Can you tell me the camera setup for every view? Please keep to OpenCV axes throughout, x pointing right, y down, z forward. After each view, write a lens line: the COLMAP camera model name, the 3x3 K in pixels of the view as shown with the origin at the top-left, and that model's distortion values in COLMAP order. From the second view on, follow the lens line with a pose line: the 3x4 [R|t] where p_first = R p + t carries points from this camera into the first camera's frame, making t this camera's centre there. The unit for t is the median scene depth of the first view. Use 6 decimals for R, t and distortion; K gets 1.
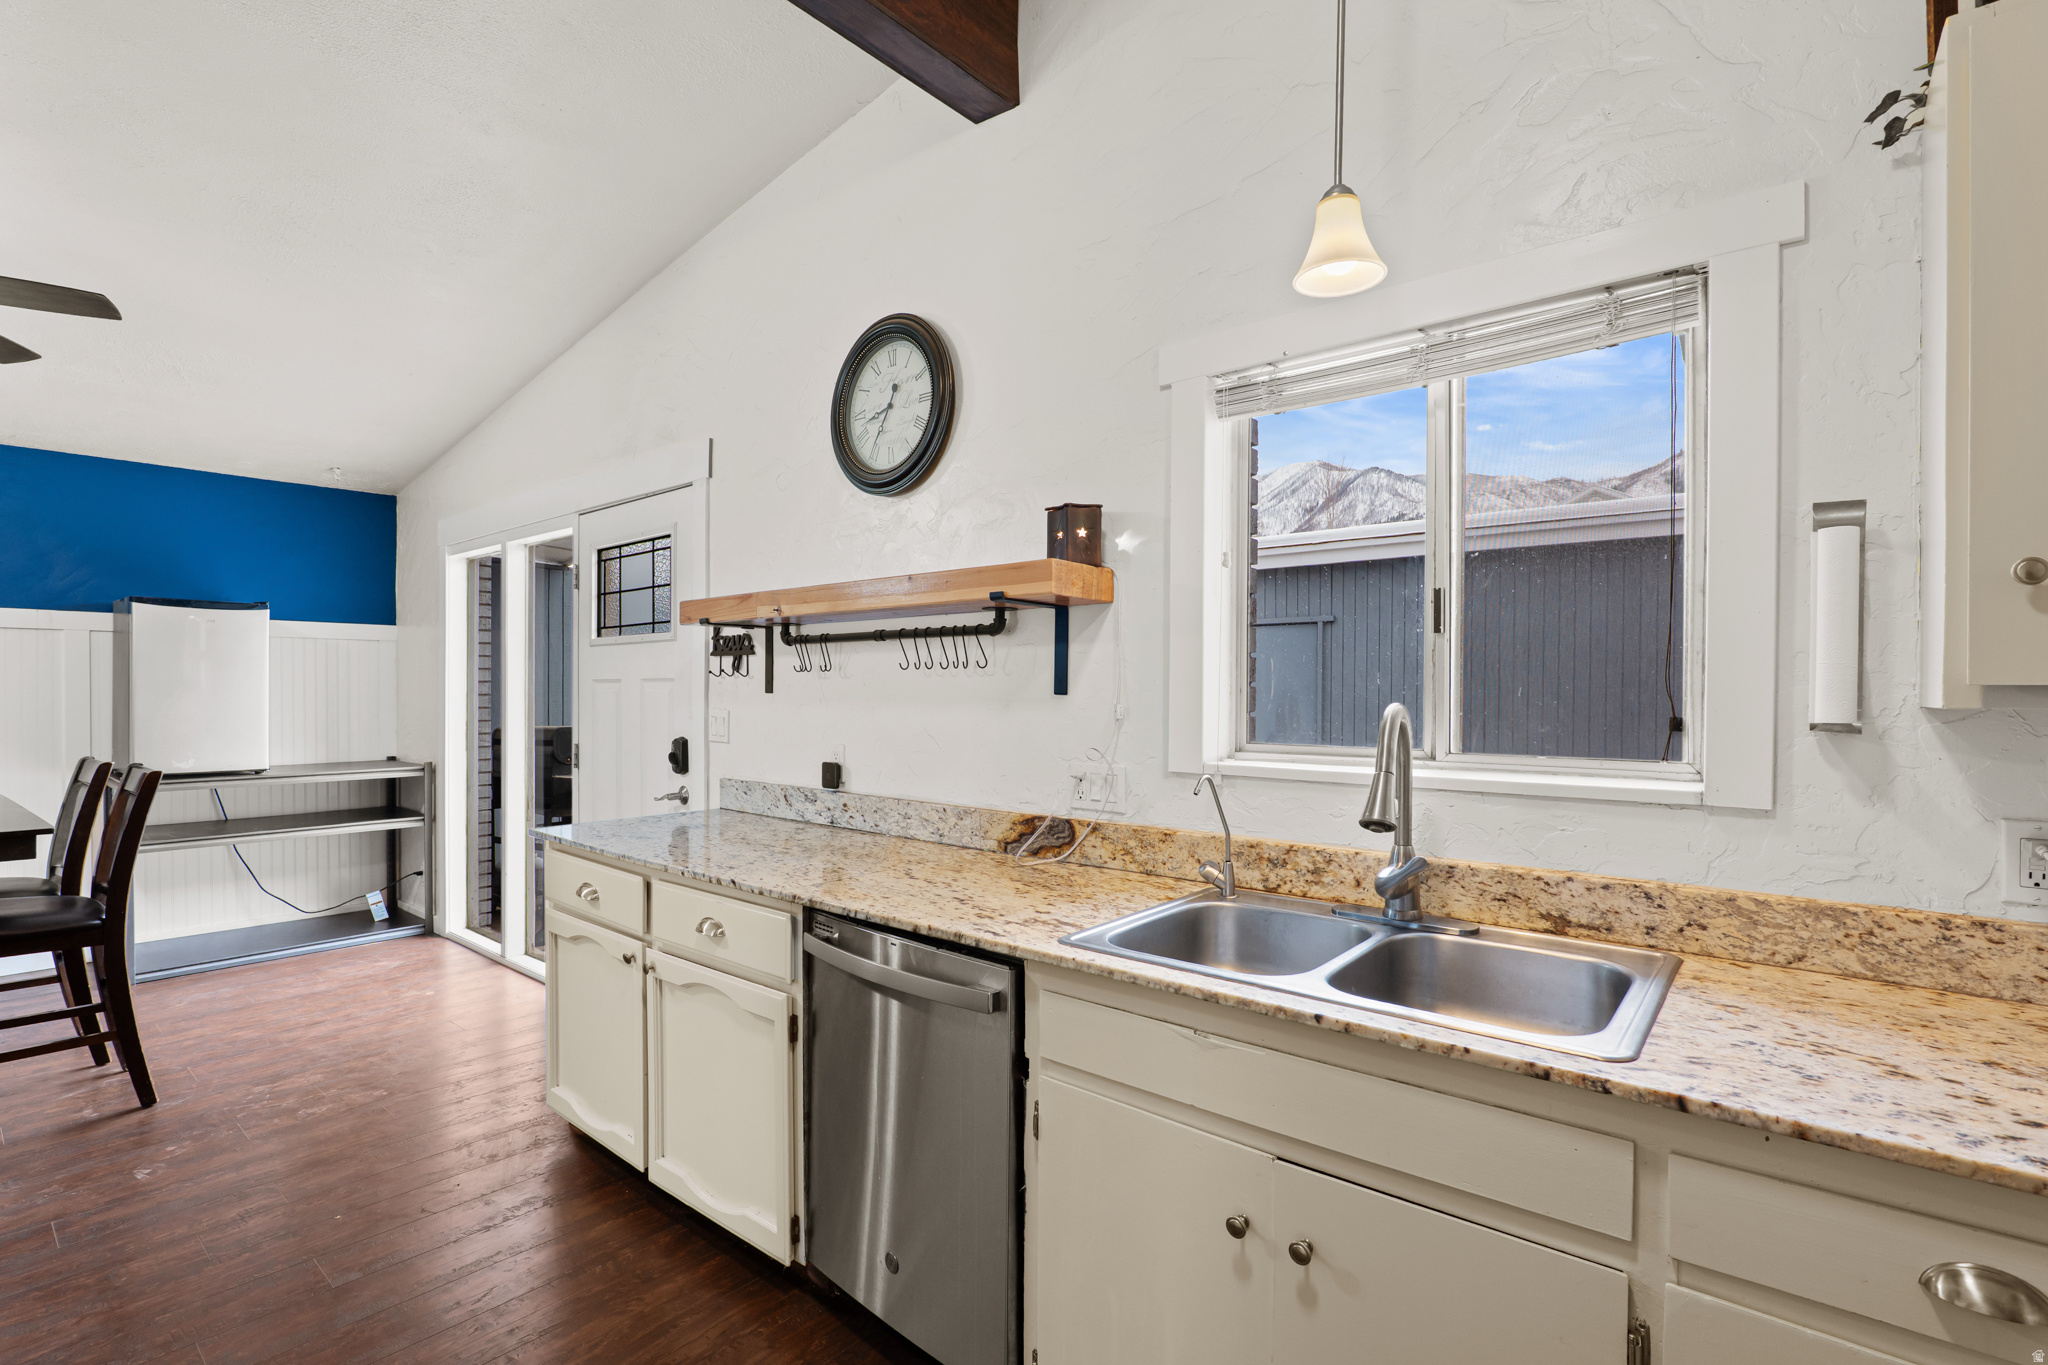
lens RADIAL K [[951.2, 0, 1022.9], [0, 951.2, 688.9], [0, 0, 1]] dist [-0.023817, 0.004631]
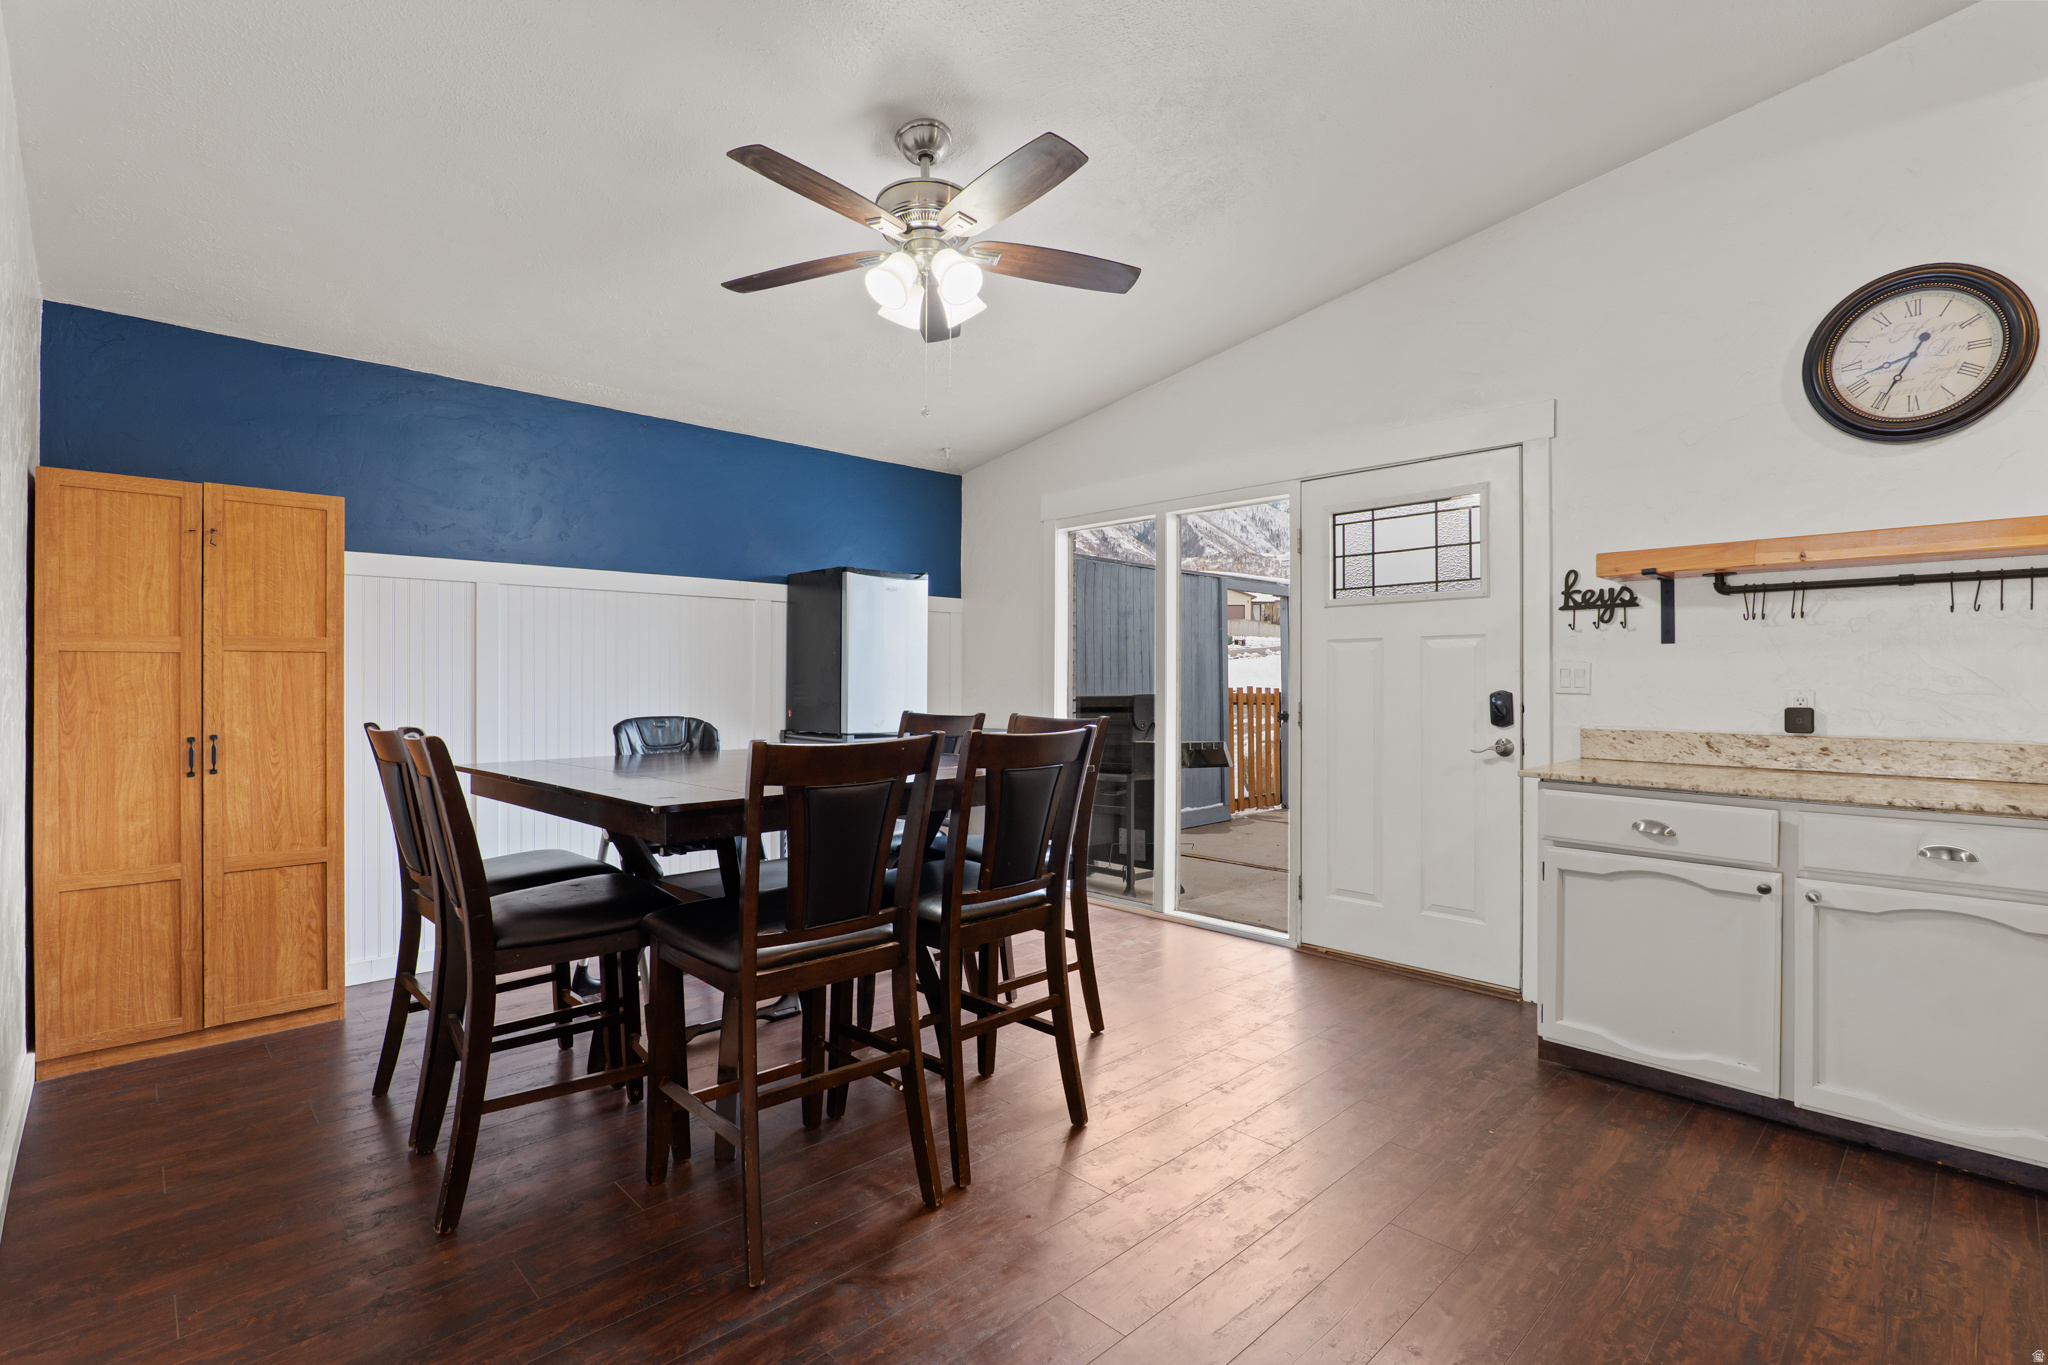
lens RADIAL K [[951.2, 0, 1023.8], [0, 951.2, 678.6], [0, 0, 1]] dist [-0.023817, 0.004631]
pose [[0.993822, -0.003798, -0.110919, -0.835287], [0.003839, 0.999993, 0.000151, 0.038745], [0.110917, -0.000576, 0.993829, -0.085510]]
